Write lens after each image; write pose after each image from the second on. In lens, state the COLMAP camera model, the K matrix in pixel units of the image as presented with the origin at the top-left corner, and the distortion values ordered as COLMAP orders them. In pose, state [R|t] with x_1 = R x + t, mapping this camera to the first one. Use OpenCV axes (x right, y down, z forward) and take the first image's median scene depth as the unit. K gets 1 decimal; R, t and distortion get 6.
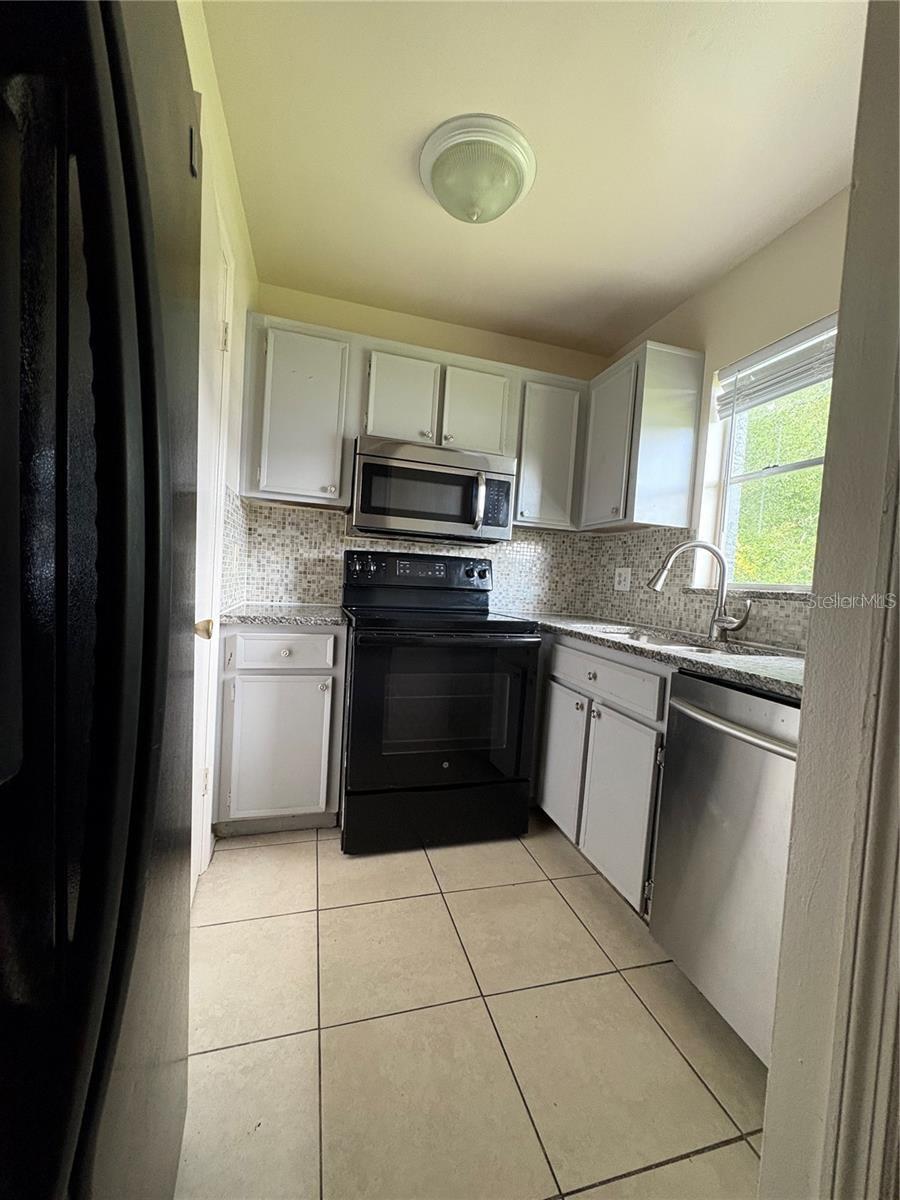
lens RADIAL K [[476.0, 0, 450.6], [0, 476.0, 601.2], [0, 0, 1]] dist [-0.004616, -0.000399]
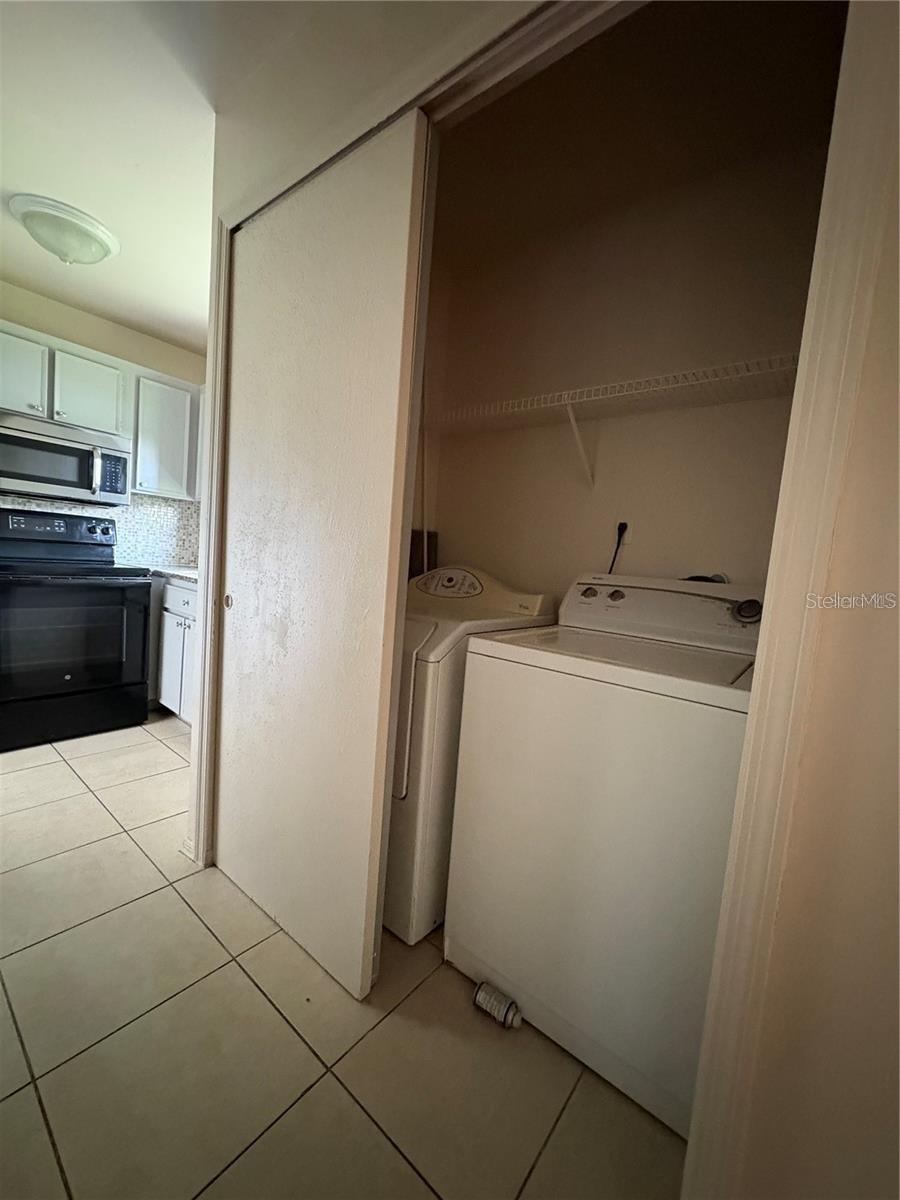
lens RADIAL K [[476.0, 0, 454.9], [0, 476.0, 600.3], [0, 0, 1]] dist [-0.004616, -0.000399]
pose [[0.813682, -0.040140, 0.579922, 0.088206], [-0.006066, 0.996973, 0.077517, 0.020671], [-0.581278, -0.066592, 0.810976, -0.540228]]
